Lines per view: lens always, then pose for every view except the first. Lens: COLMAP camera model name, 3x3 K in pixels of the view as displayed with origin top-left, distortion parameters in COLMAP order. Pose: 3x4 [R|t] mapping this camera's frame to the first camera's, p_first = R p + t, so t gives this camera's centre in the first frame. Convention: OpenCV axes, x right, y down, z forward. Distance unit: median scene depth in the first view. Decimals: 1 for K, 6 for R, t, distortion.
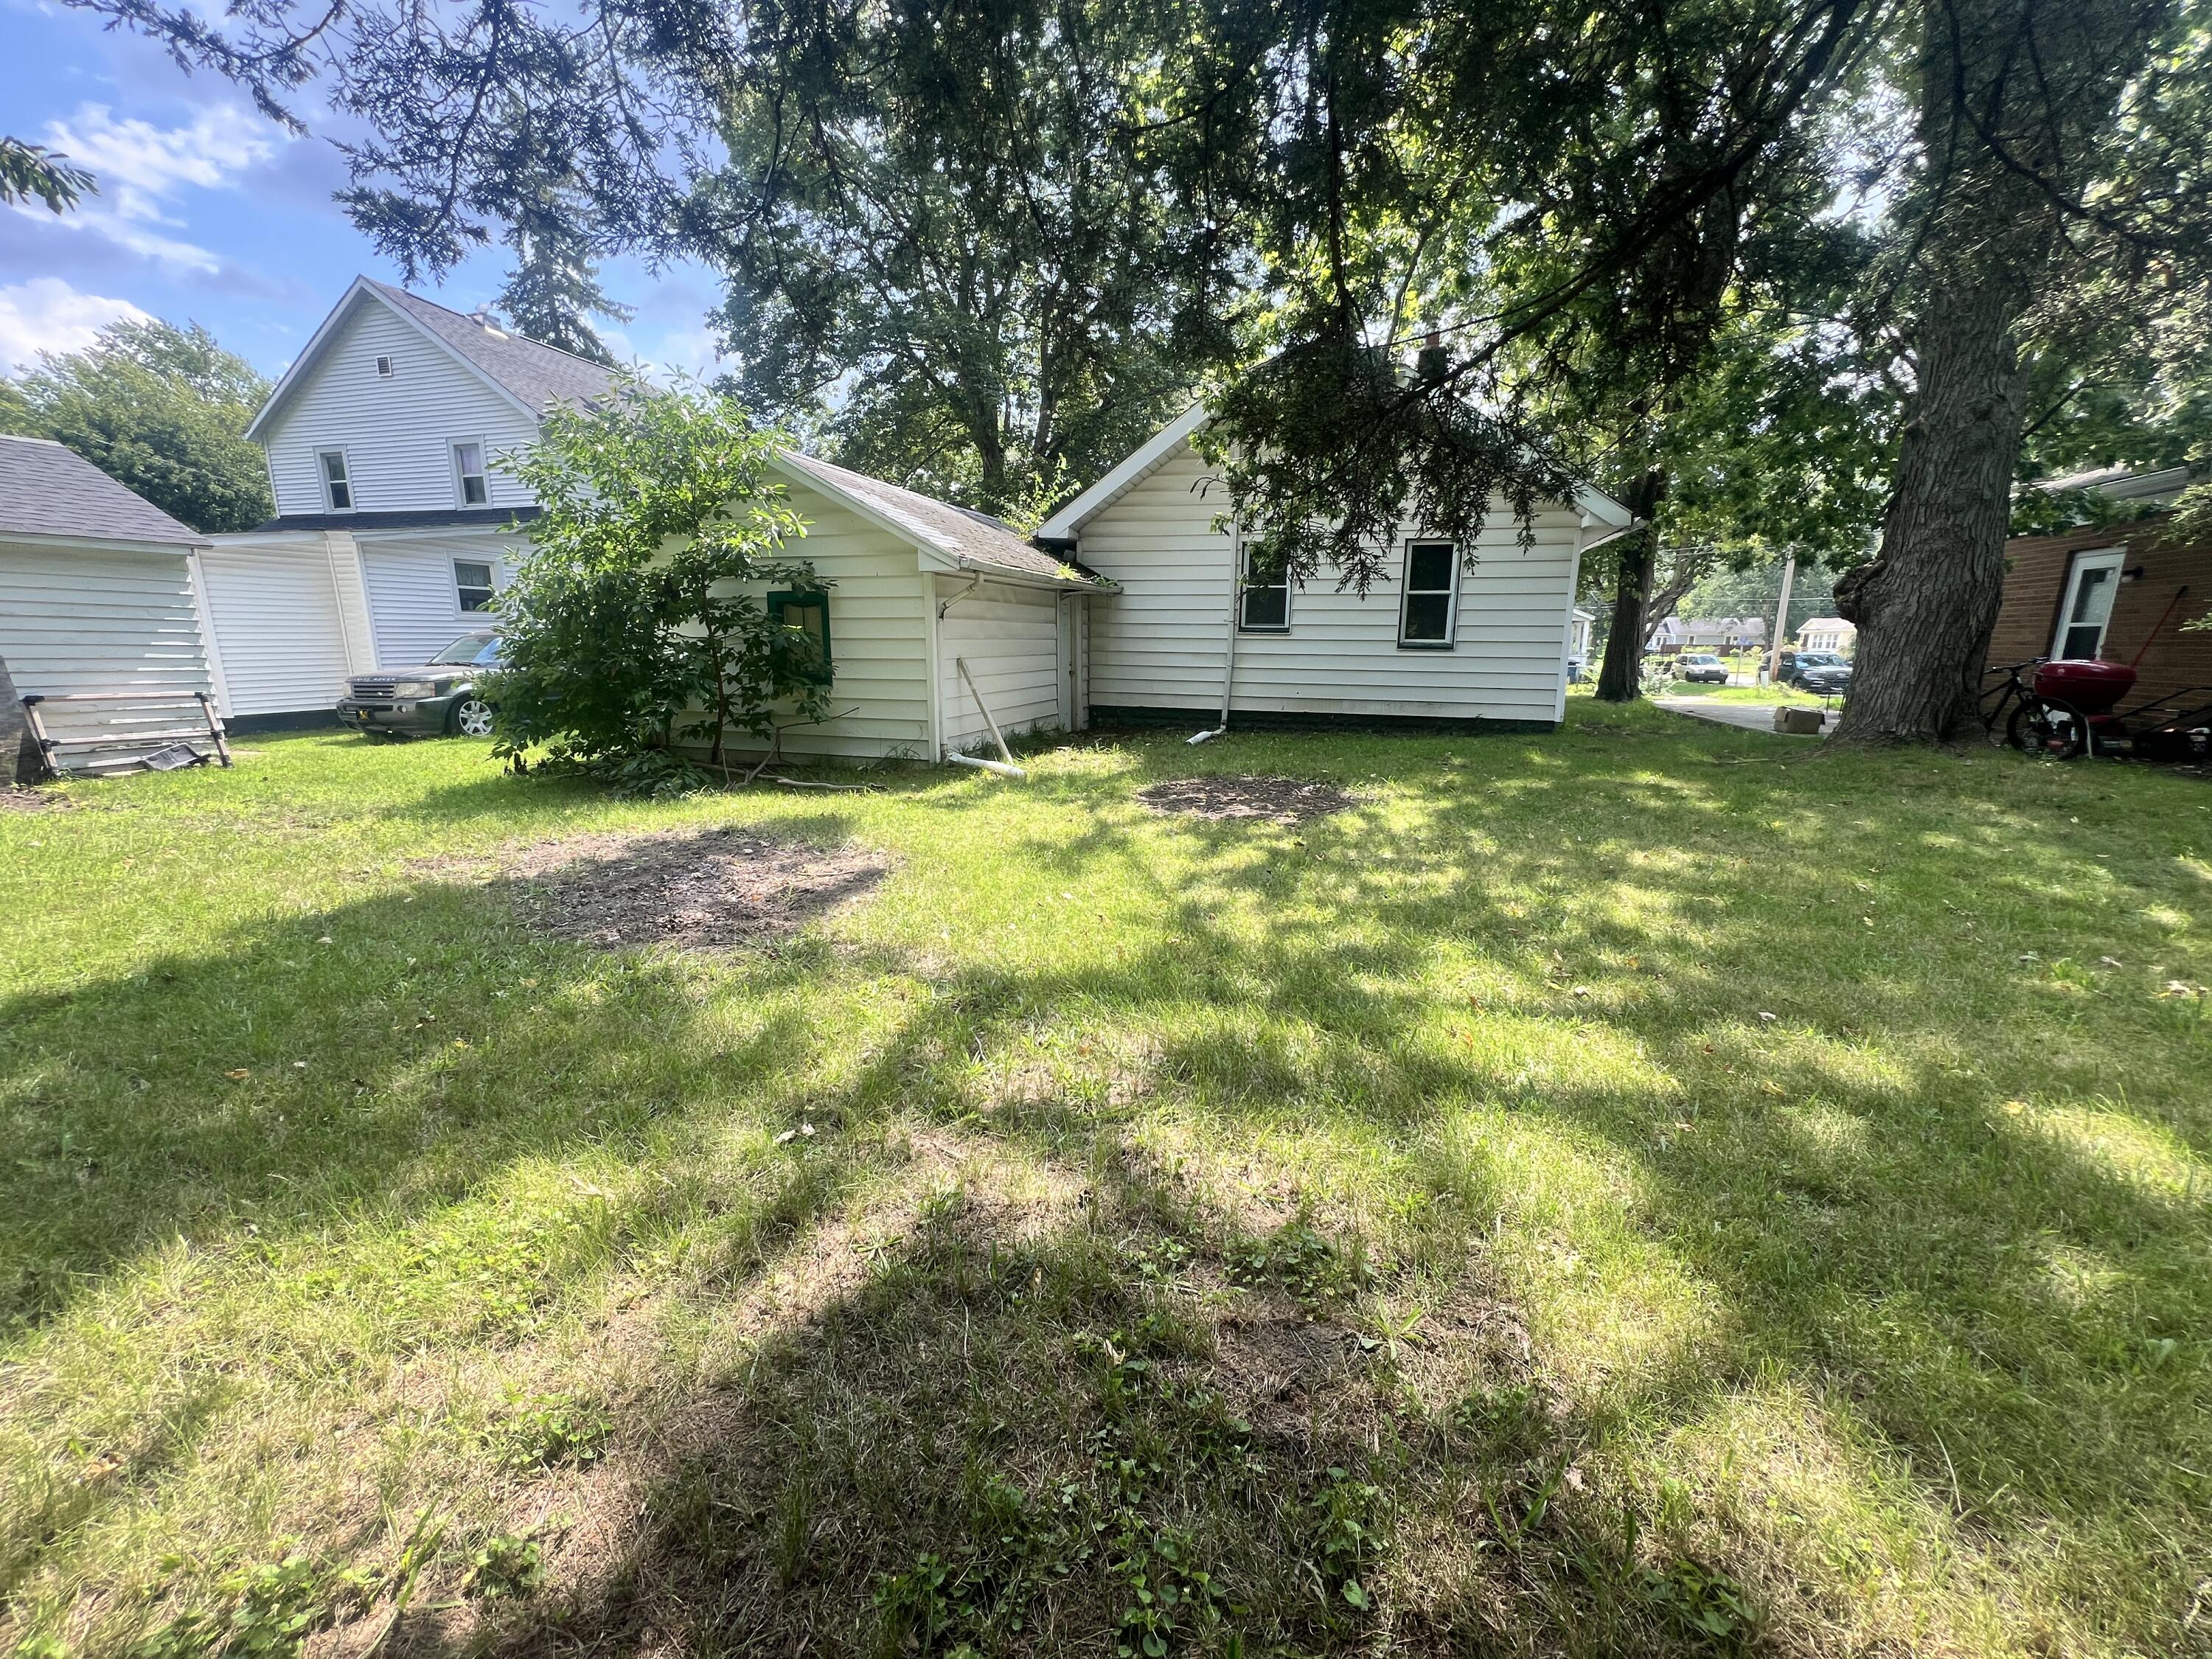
lens RADIAL K [[885.3, 0, 1104.5], [0, 885.3, 831.1], [0, 0, 1]] dist [-0.003020, -0.000134]
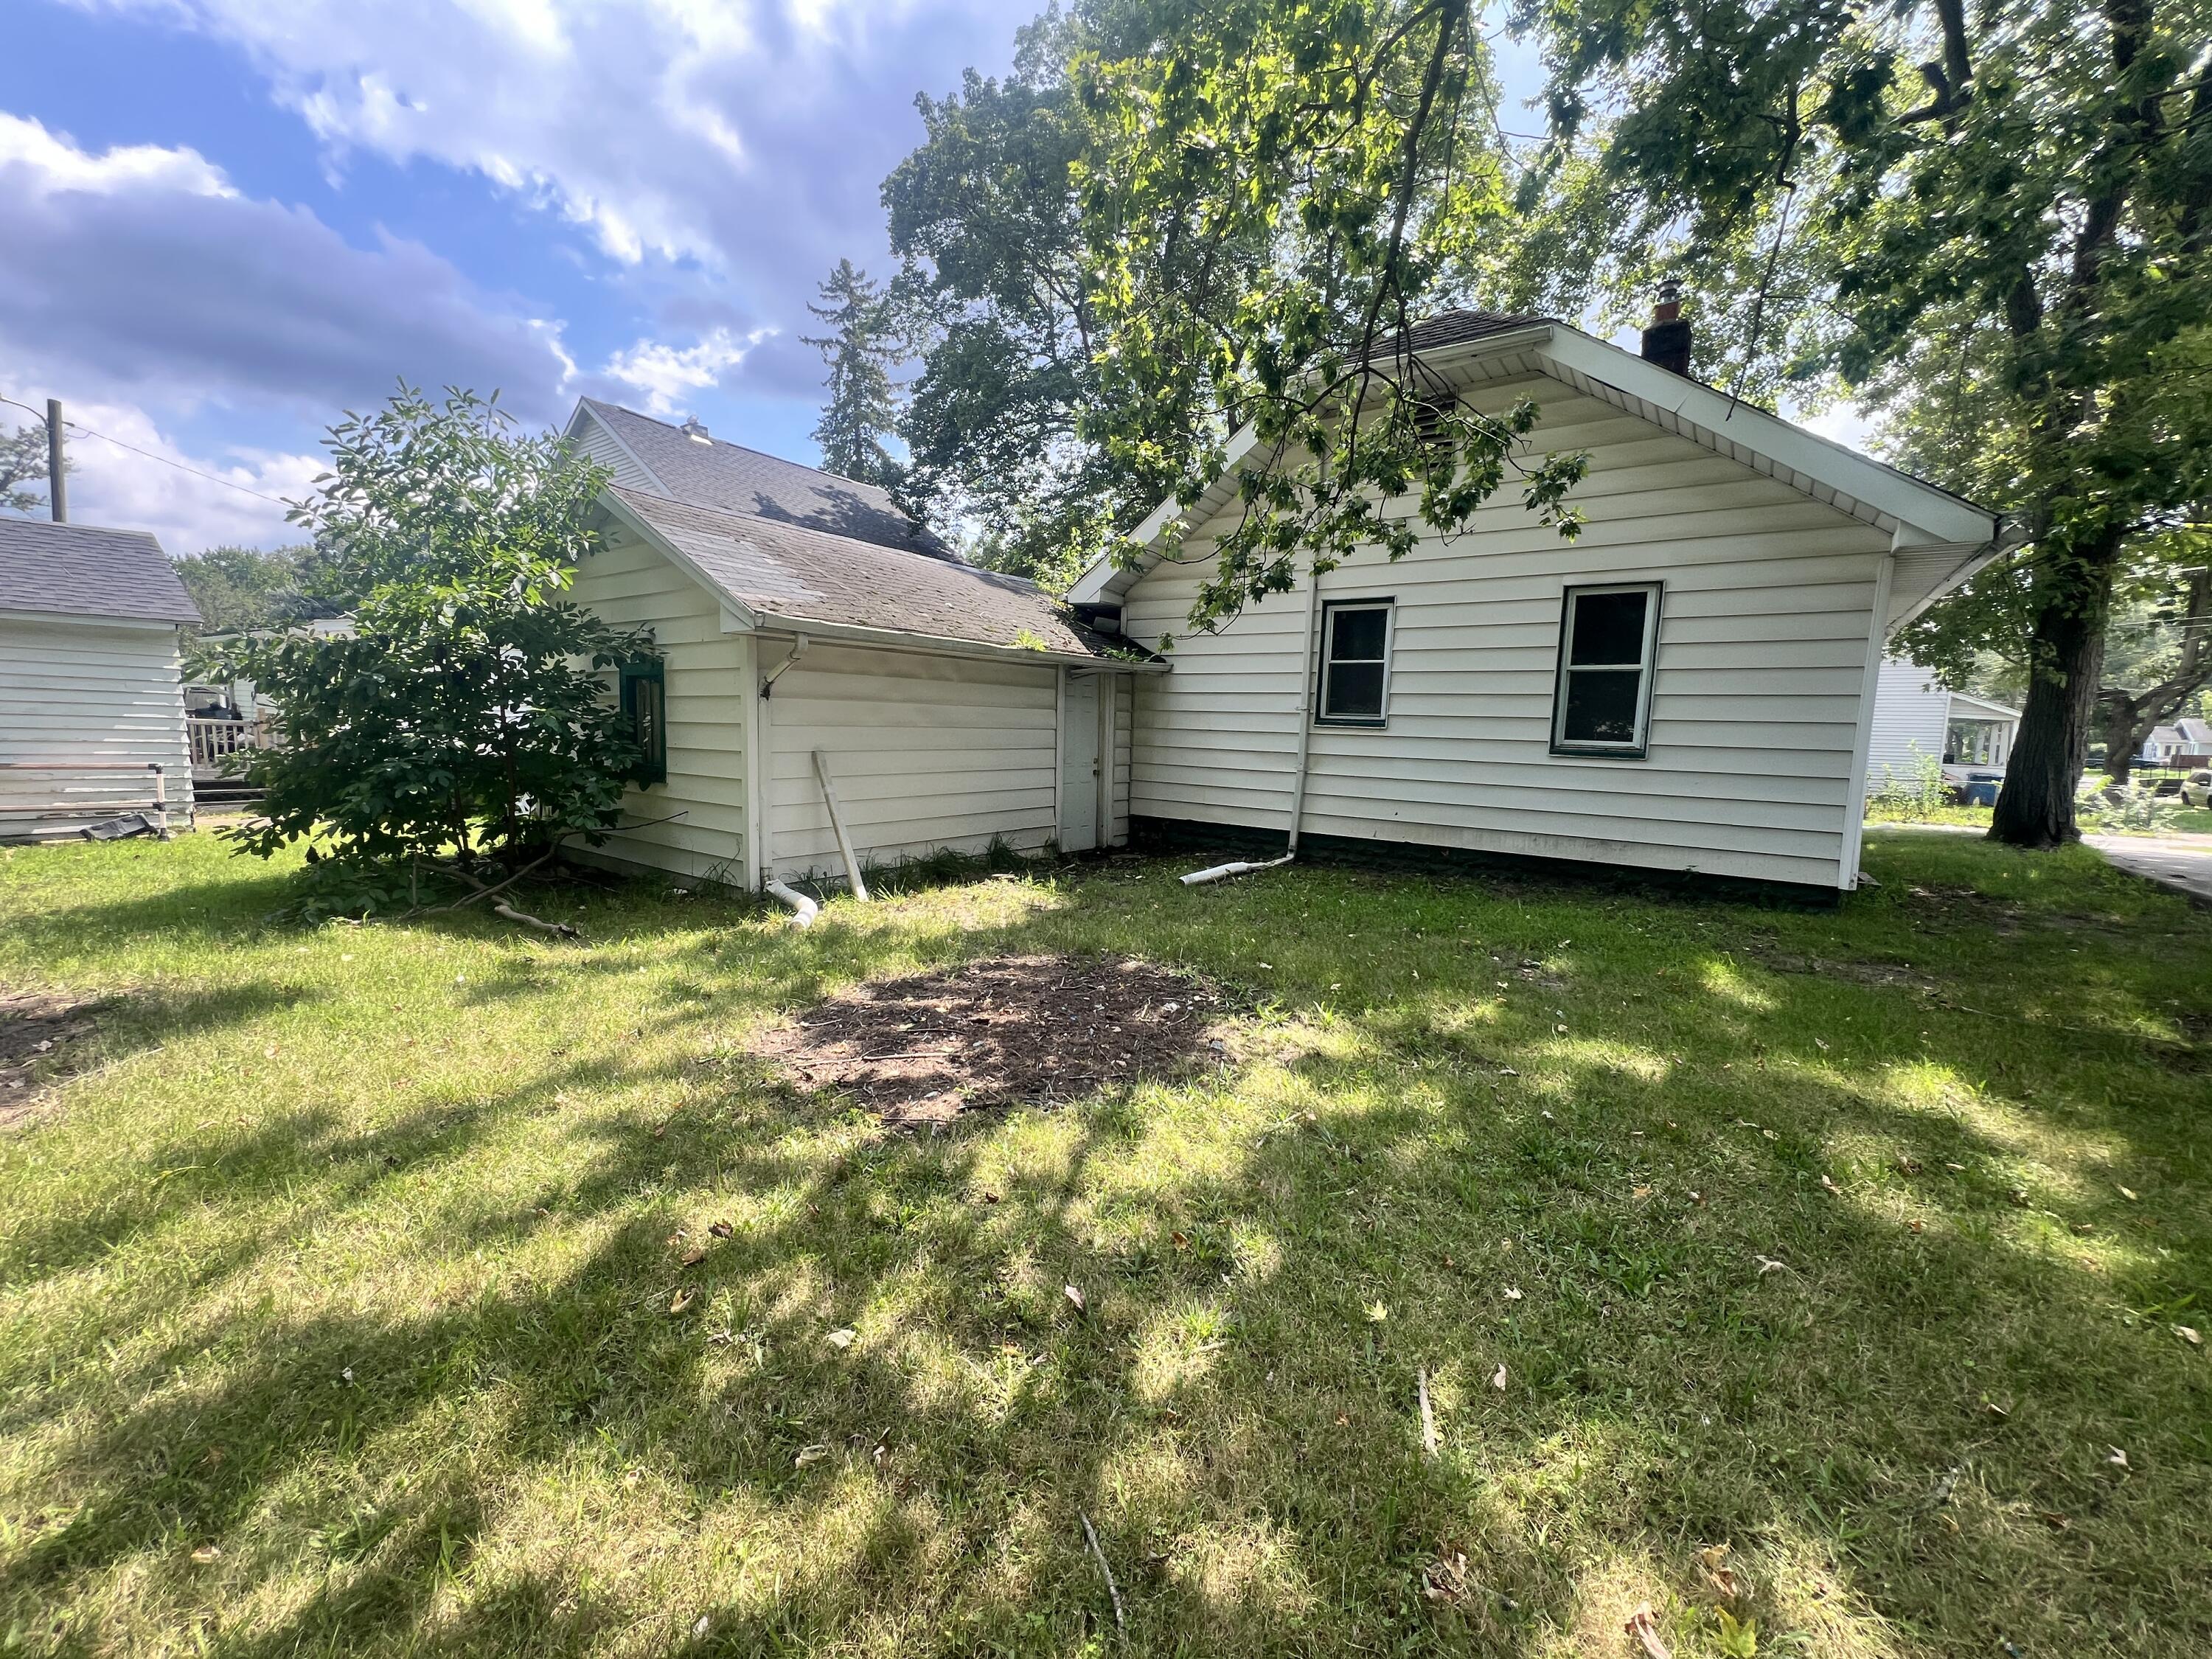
lens RADIAL K [[885.3, 0, 1106.3], [0, 885.3, 827.6], [0, 0, 1]] dist [-0.003020, -0.000134]
pose [[0.946204, 0.054814, -0.318894, 0.234014], [-0.087422, 0.992202, -0.088845, -0.068463], [0.311537, 0.111944, 0.943617, 0.302000]]
